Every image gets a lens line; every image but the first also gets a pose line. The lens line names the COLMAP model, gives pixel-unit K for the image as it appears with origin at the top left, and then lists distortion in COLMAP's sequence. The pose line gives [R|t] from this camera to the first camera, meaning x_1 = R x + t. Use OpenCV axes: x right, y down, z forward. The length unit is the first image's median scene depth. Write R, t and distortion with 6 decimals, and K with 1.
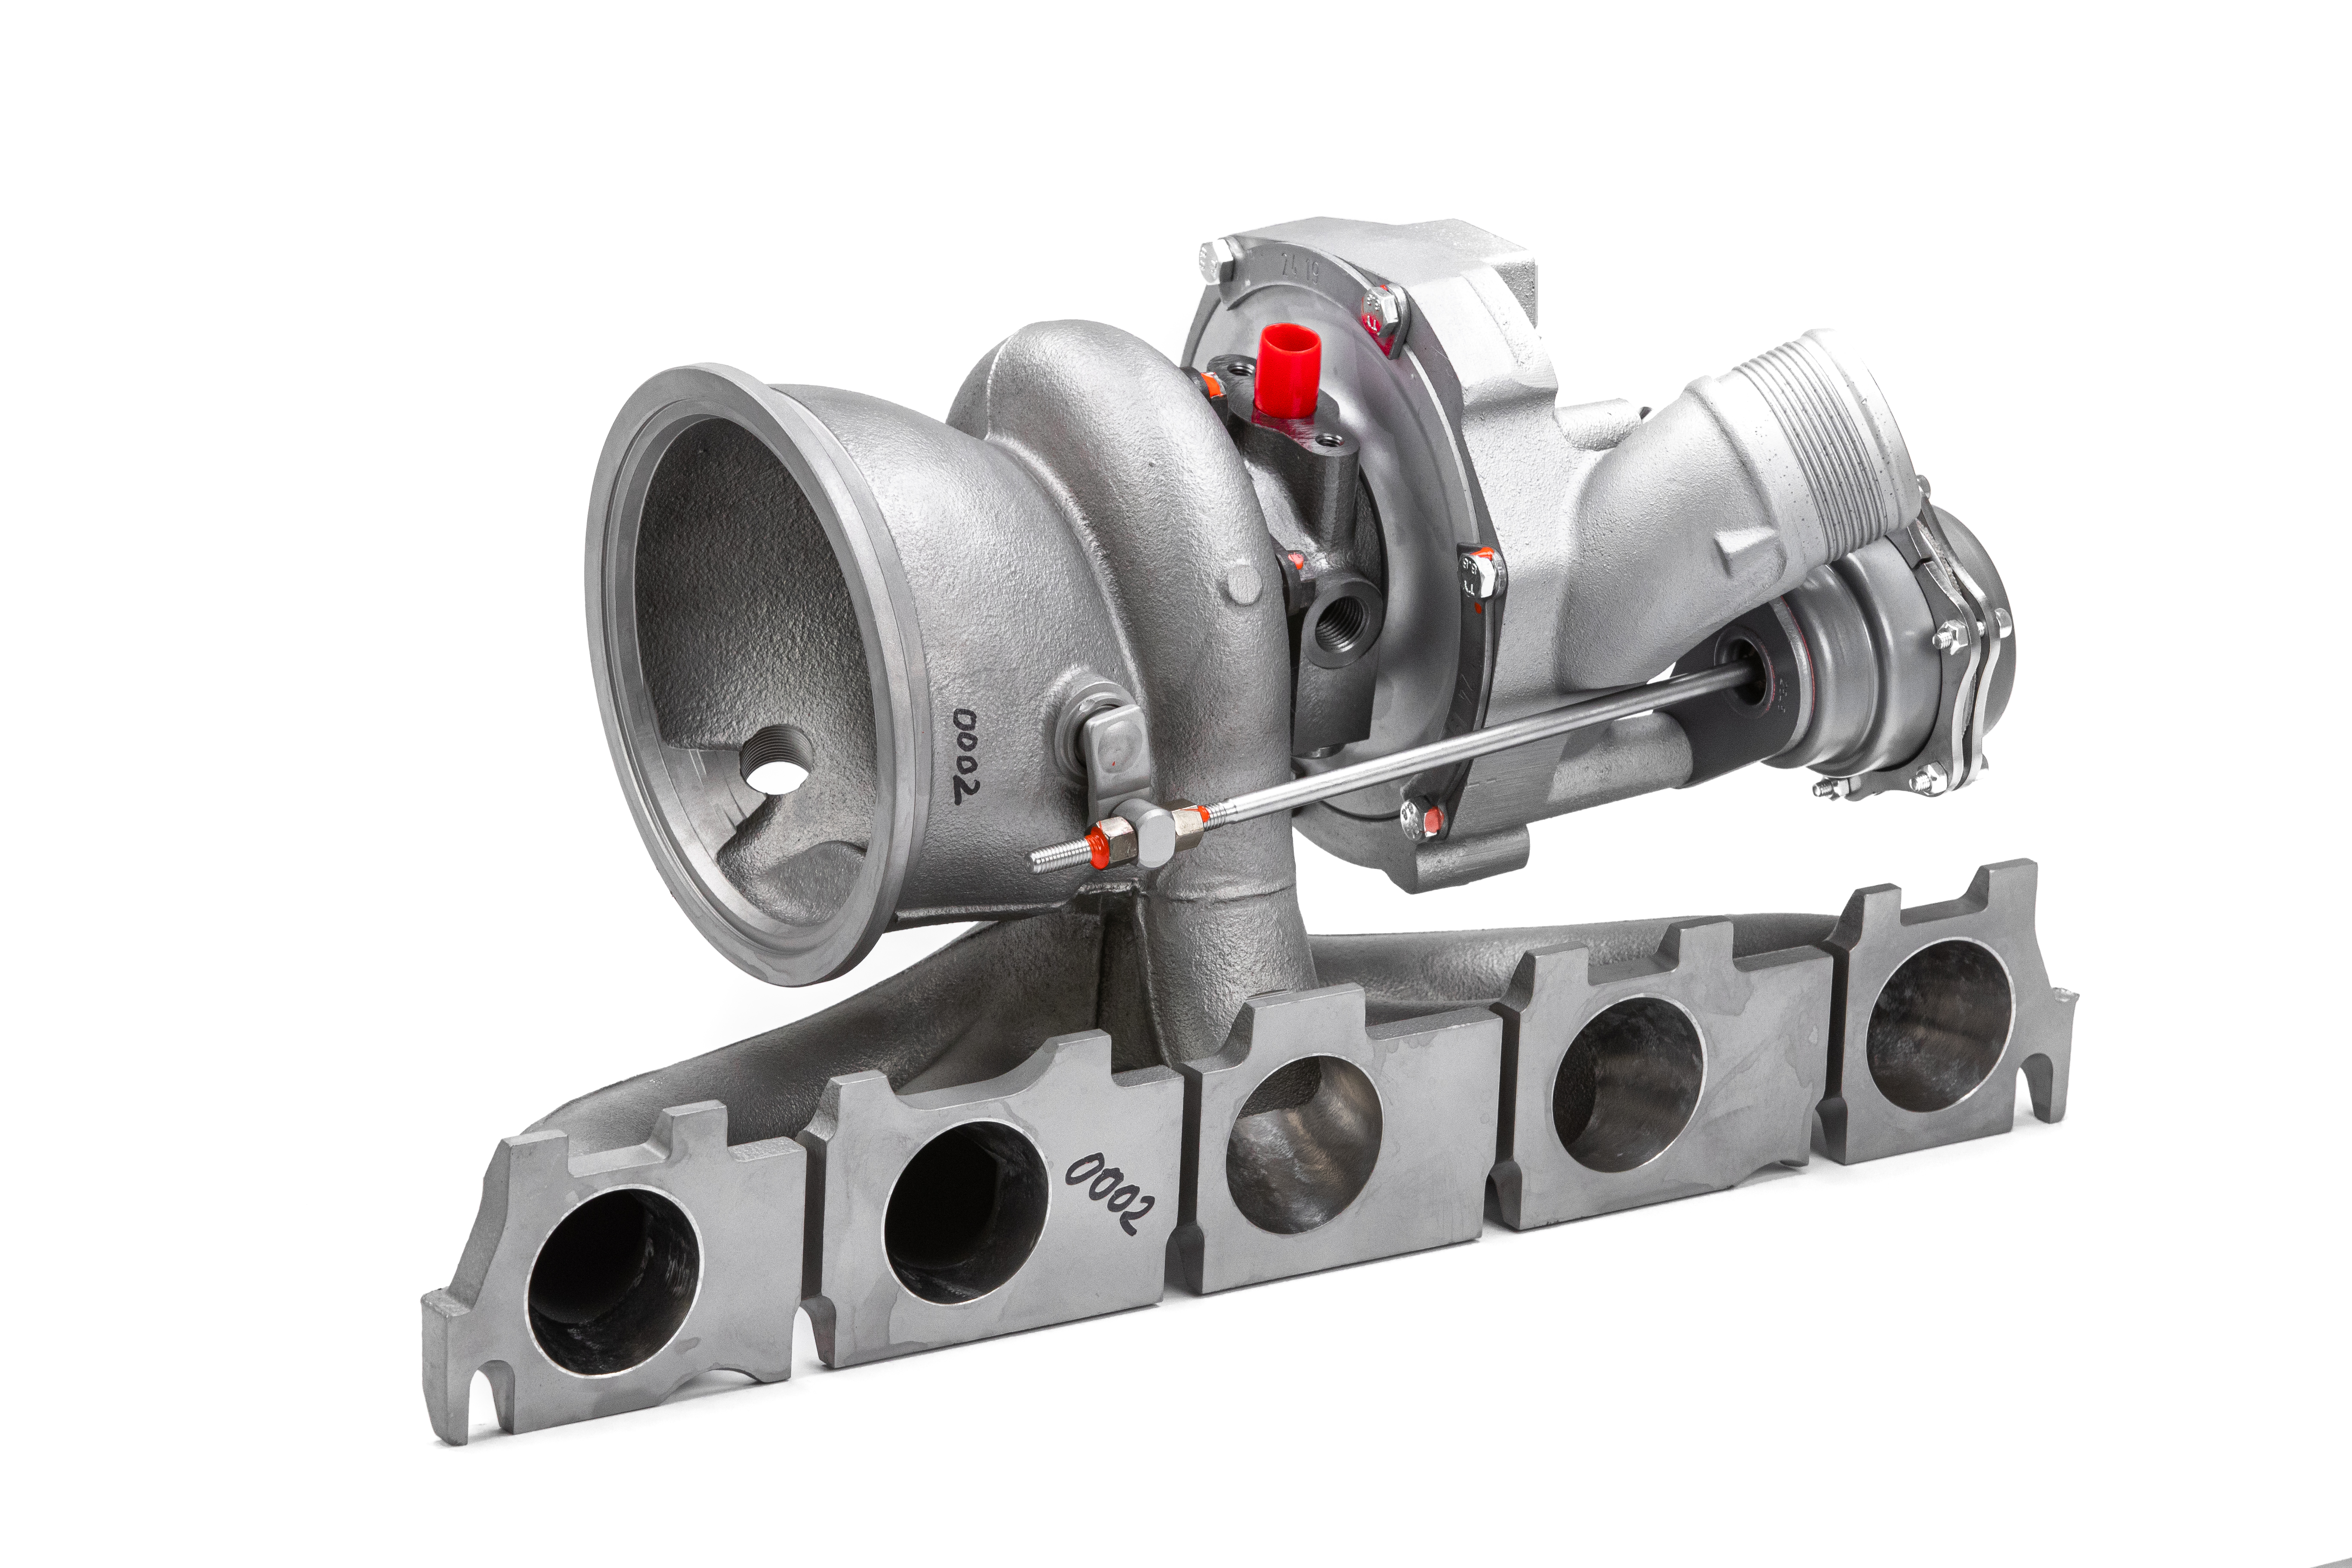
lens RADIAL K [[9724.2, 0, 1176.0], [0, 9724.2, 784.0], [0, 0, 1]] dist [0.335723, 3.487727]
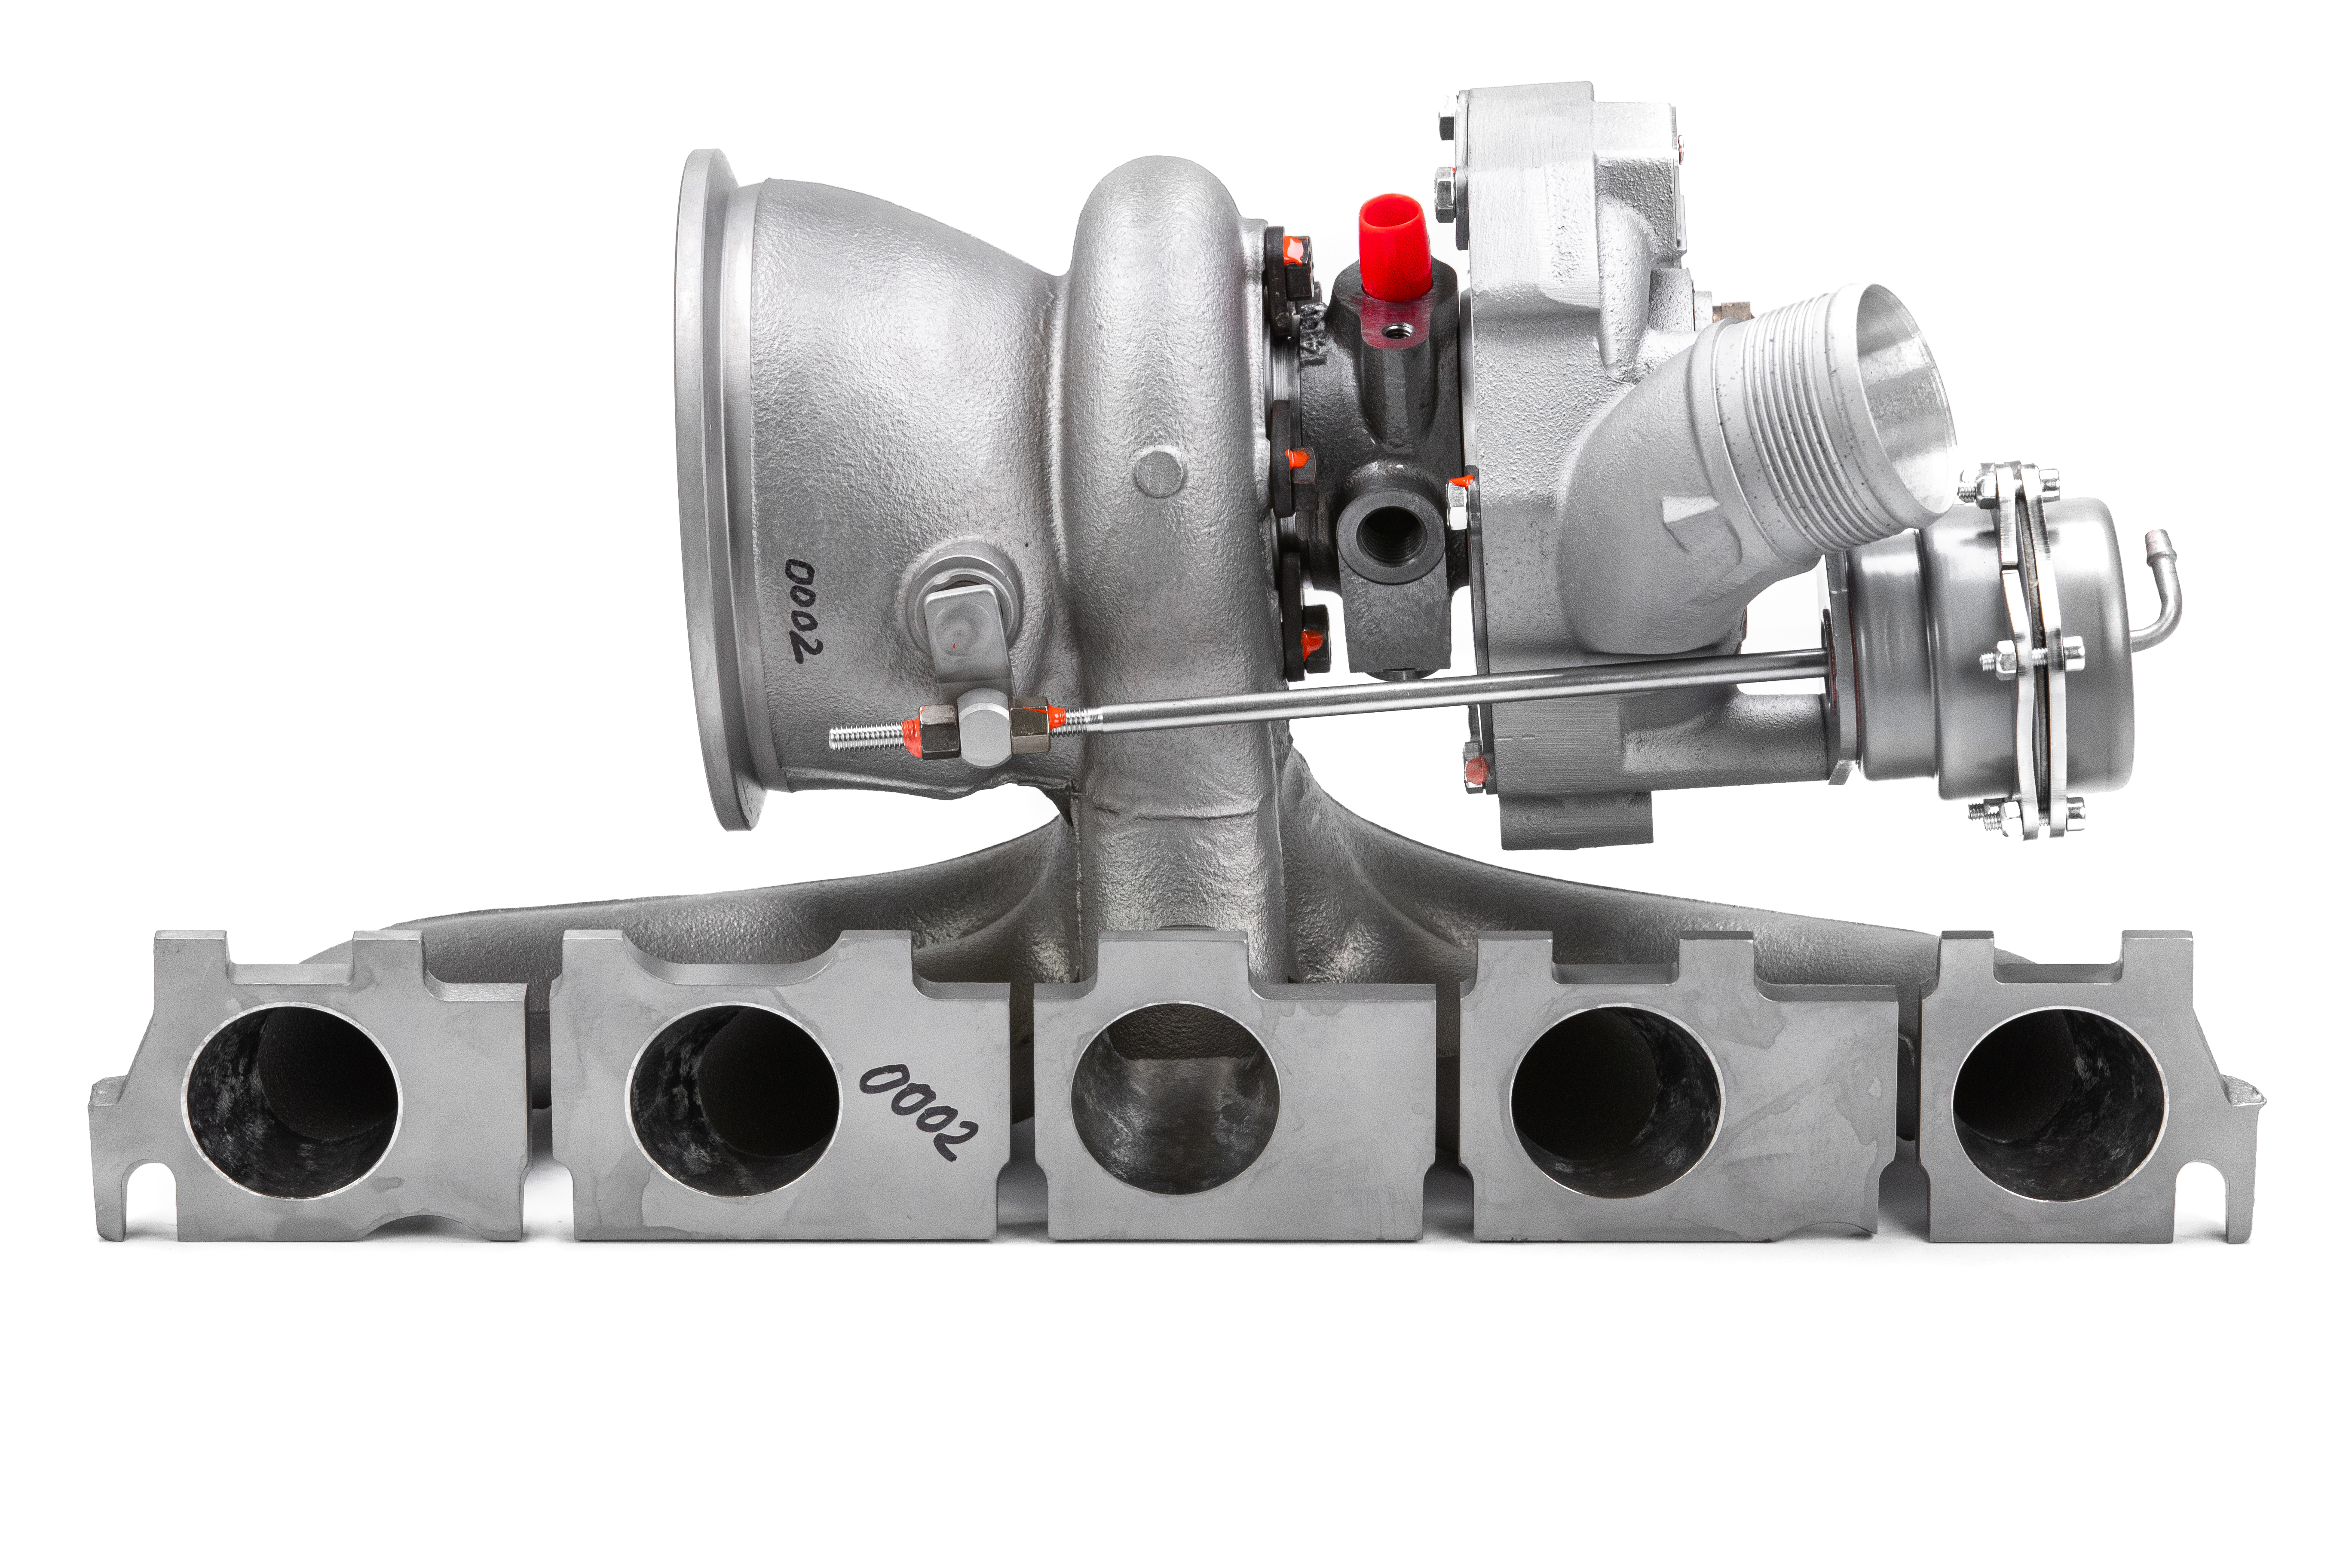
lens RADIAL K [[9724.2, 0, 1176.0], [0, 9724.2, 784.0], [0, 0, 1]] dist [0.335723, 3.487727]
pose [[0.834768, 0.165699, -0.525077, 0.486675], [-0.141941, 0.986172, 0.085548, -0.069548], [0.531991, 0.003117, 0.846744, 0.238939]]
